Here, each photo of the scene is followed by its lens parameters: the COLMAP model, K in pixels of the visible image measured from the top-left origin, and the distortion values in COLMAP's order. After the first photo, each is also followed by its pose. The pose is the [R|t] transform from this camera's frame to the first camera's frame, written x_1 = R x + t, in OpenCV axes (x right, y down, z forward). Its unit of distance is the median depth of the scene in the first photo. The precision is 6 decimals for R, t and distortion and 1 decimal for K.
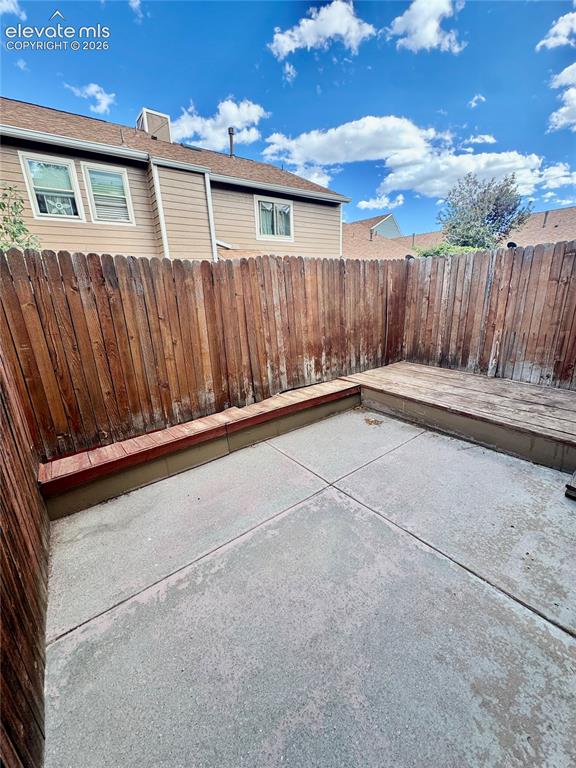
lens RADIAL K [[308.2, 0, 287.3], [0, 308.2, 380.4], [0, 0, 1]] dist [-0.003337, 0.000500]
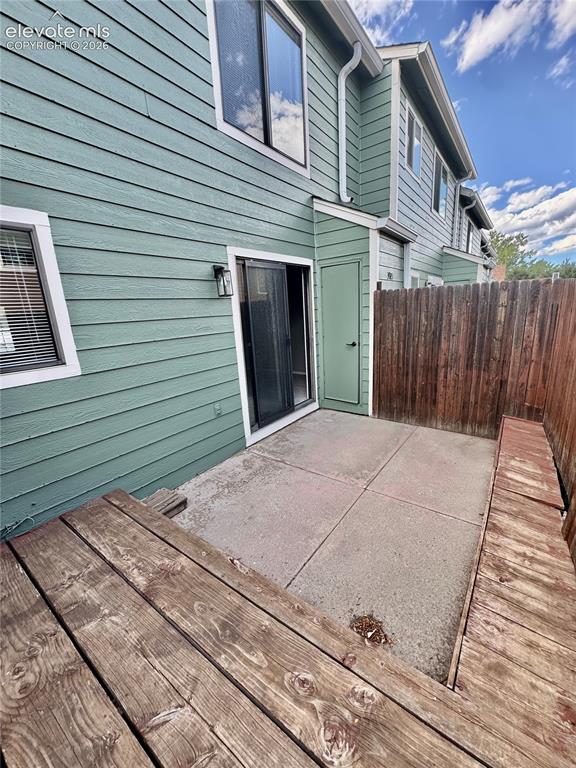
lens RADIAL K [[308.2, 0, 287.6], [0, 308.2, 383.6], [0, 0, 1]] dist [-0.003337, 0.000500]
pose [[-0.957036, 0.150511, -0.247848, 0.560477], [0.002888, 0.859644, 0.510885, -0.523337], [0.289955, 0.488220, -0.823145, 1.431915]]
